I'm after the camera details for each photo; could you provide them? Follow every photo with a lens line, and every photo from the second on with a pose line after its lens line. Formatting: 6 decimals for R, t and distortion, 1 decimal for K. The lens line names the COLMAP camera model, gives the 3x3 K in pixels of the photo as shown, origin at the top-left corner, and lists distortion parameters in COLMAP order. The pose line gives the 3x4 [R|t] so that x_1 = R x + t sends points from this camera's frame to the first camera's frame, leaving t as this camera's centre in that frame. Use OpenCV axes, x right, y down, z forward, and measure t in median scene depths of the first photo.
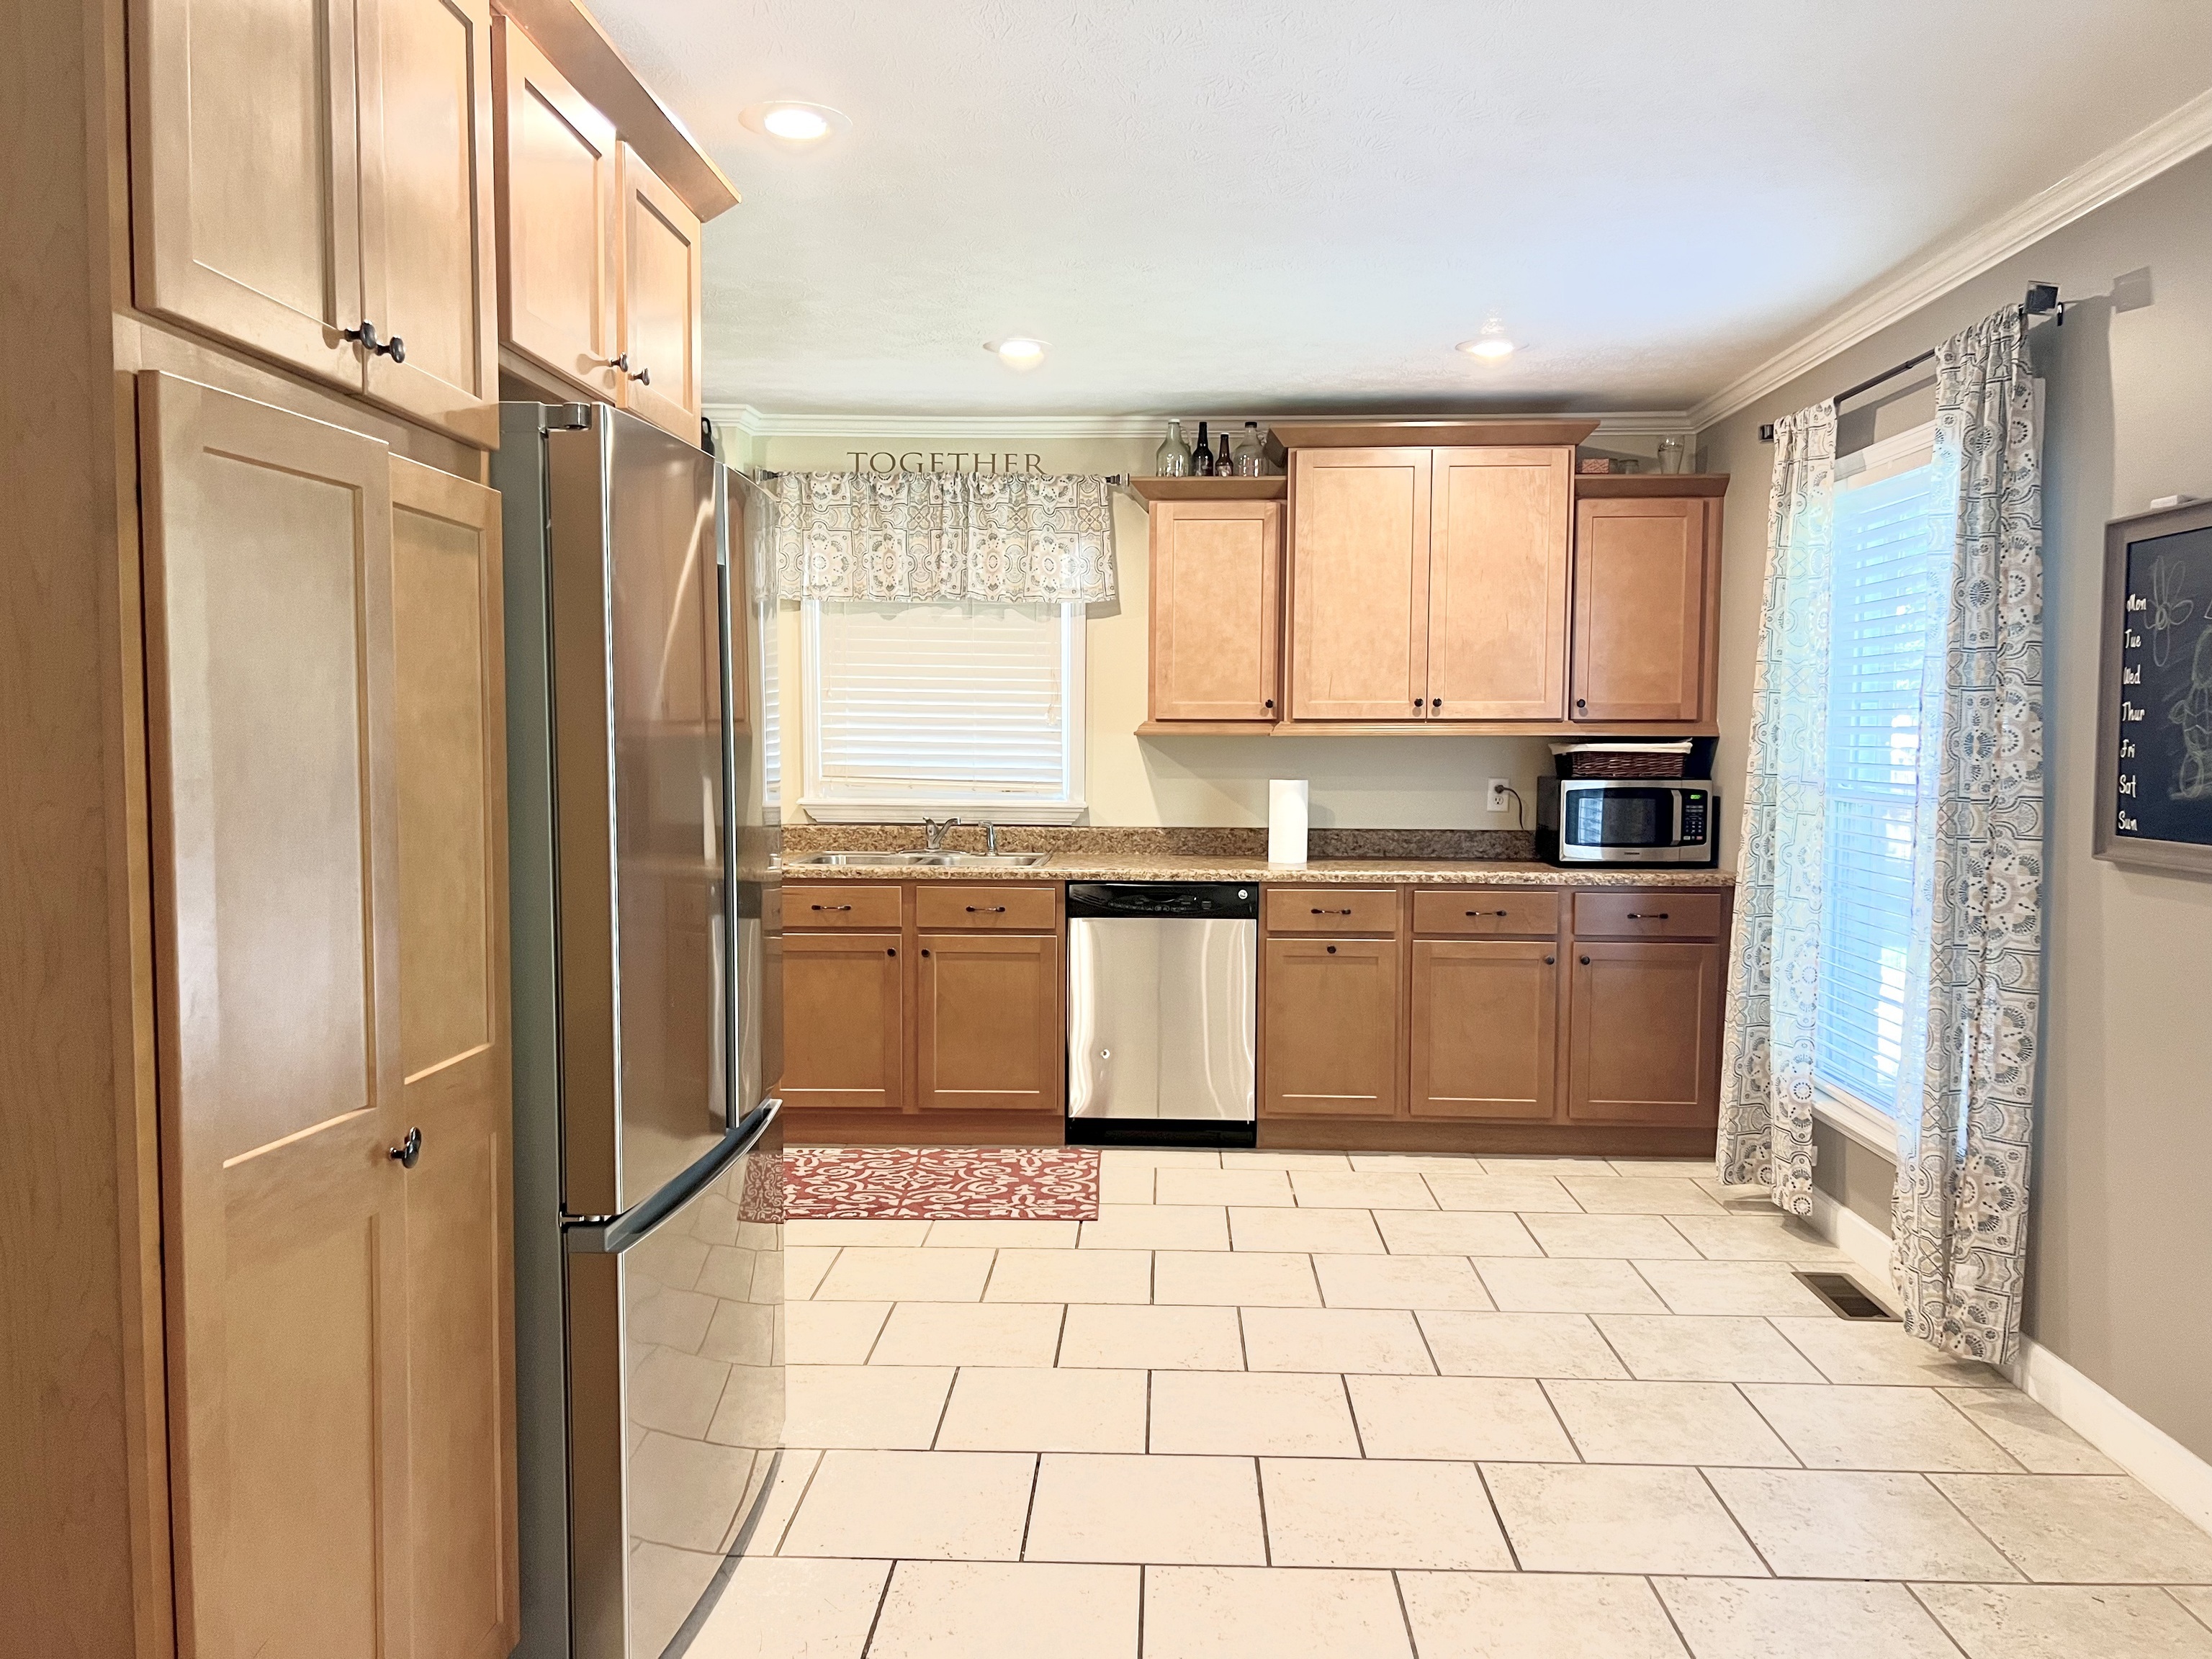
lens RADIAL K [[1661.4, 0, 1106.0], [0, 1661.4, 829.5], [0, 0, 1]] dist [0.099059, -0.093700]
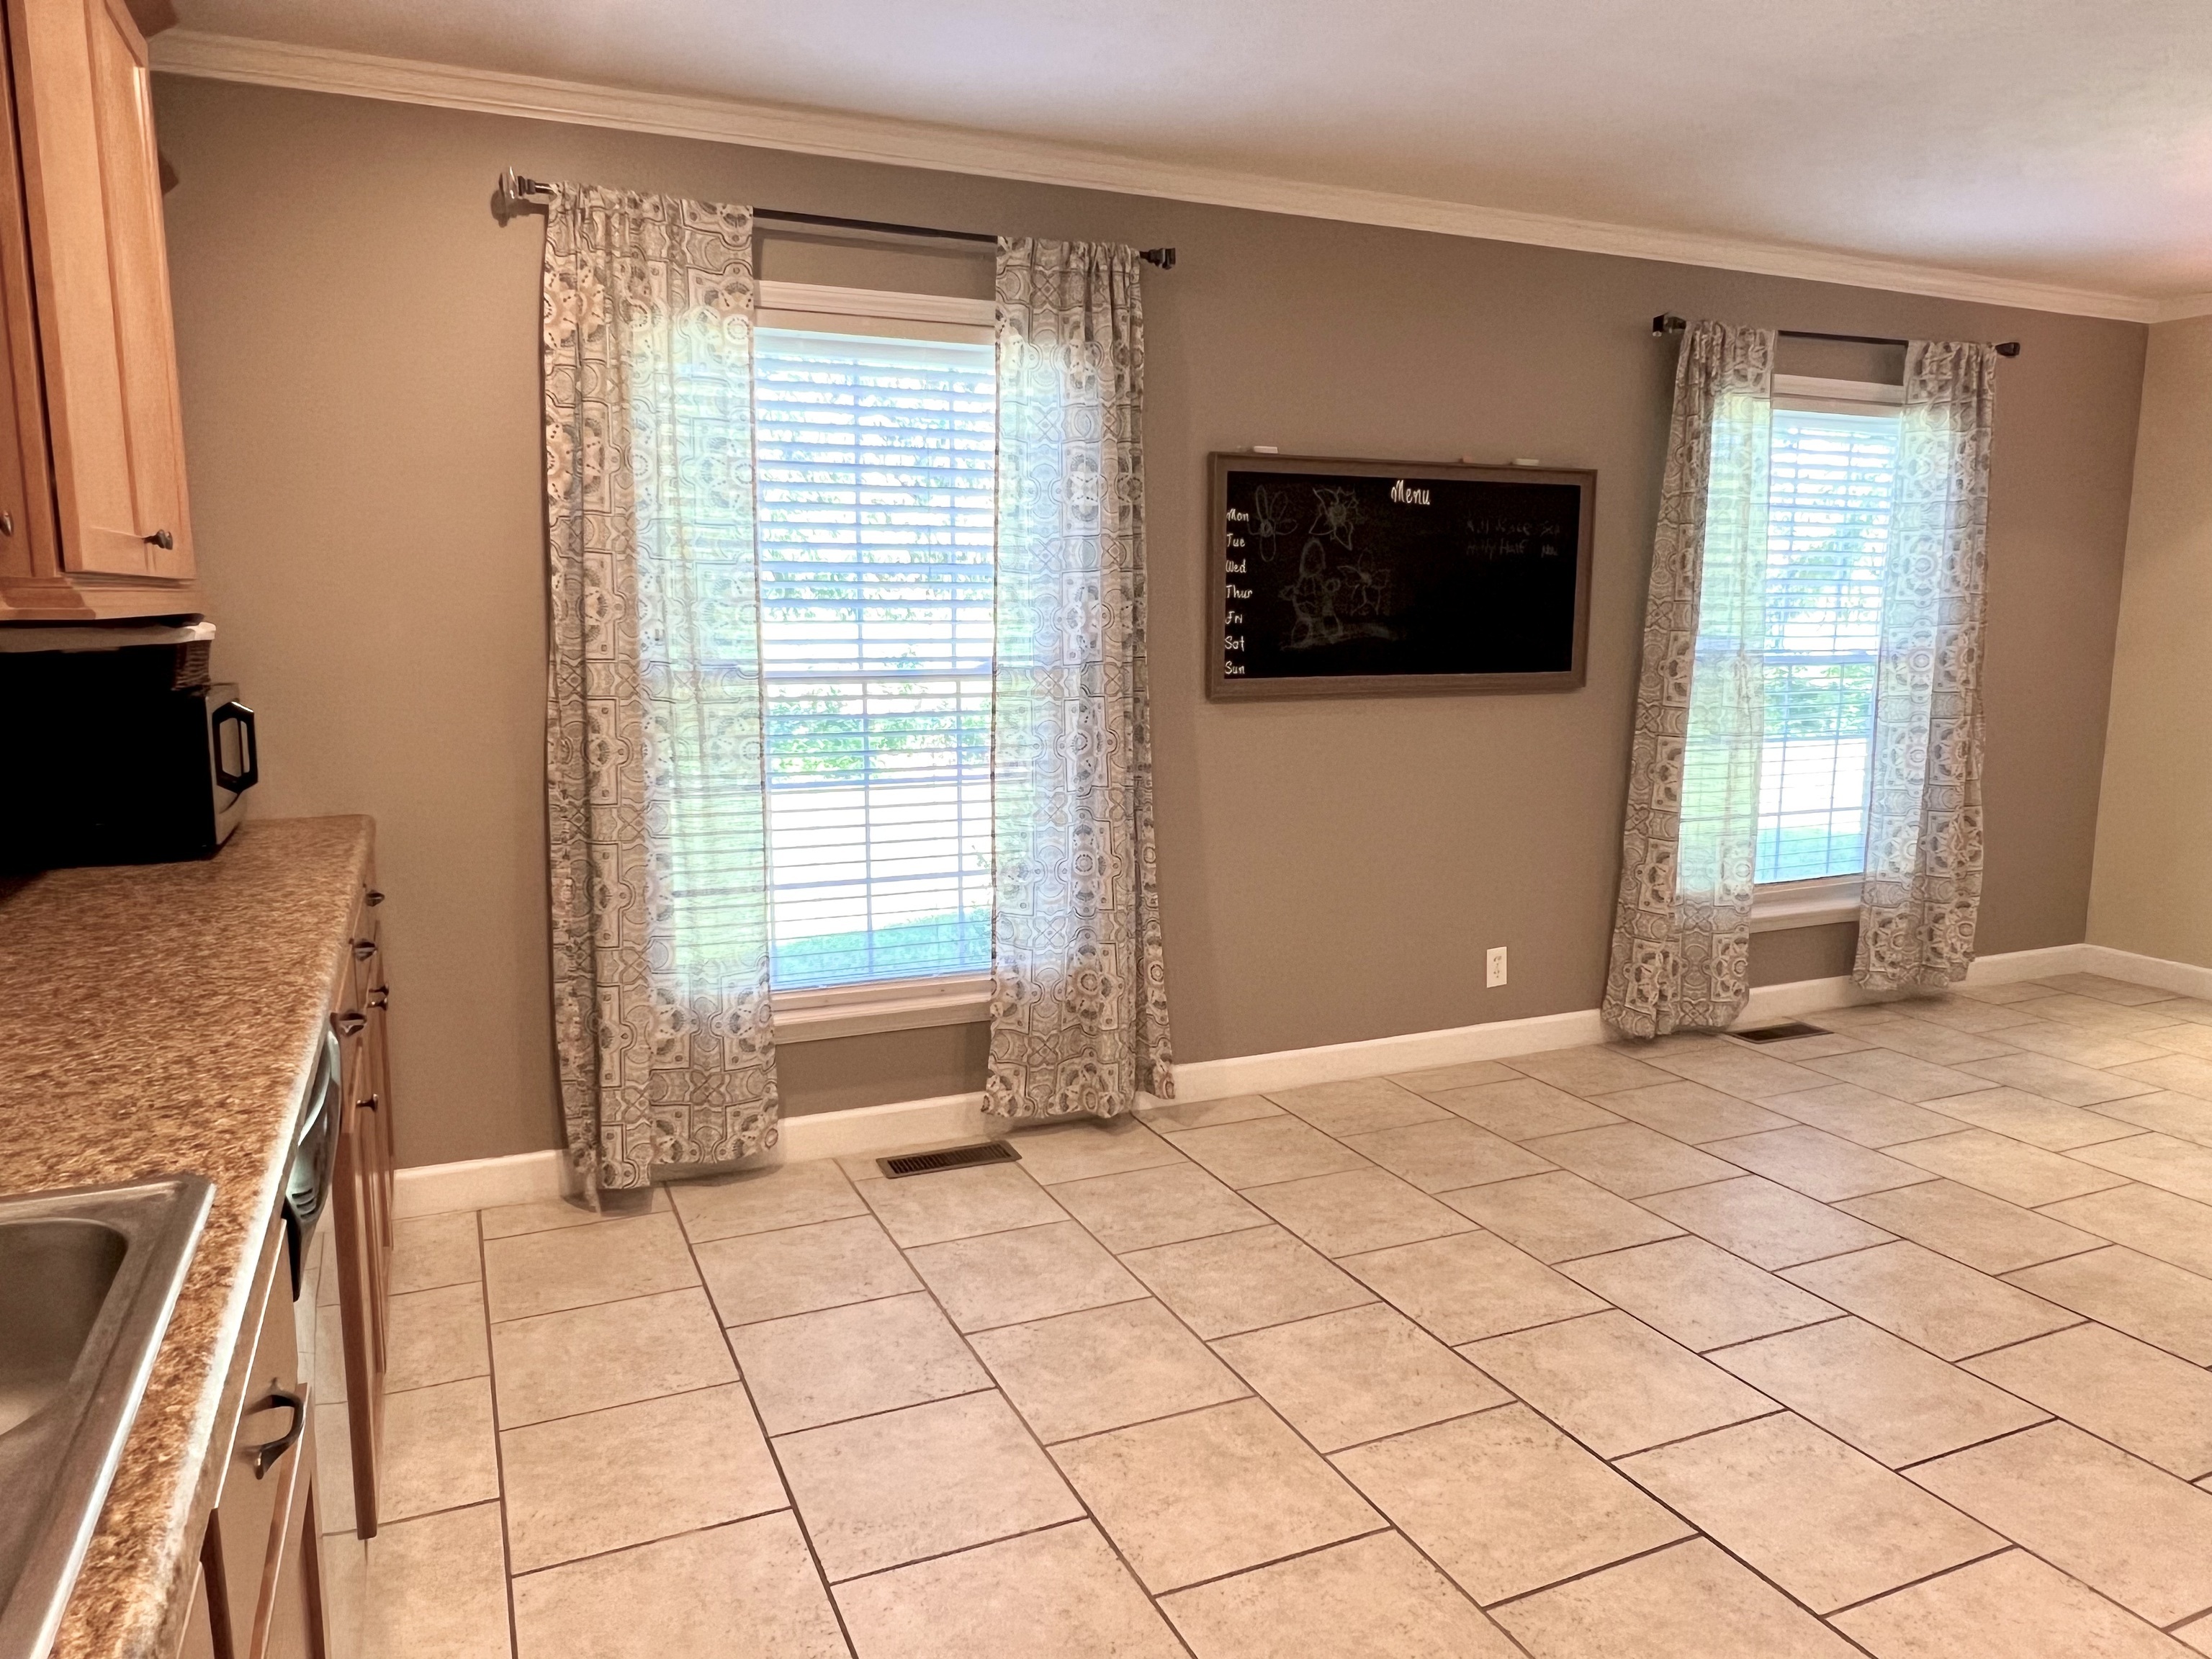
lens RADIAL K [[1455.7, 0, 1106.0], [0, 1455.7, 829.5], [0, 0, 1]] dist [-0.000638, 0.000026]
pose [[-0.434669, -0.138661, 0.889852, -0.458069], [0.051944, 0.982571, 0.178482, -0.093587], [-0.899091, 0.123803, -0.419891, 1.585929]]
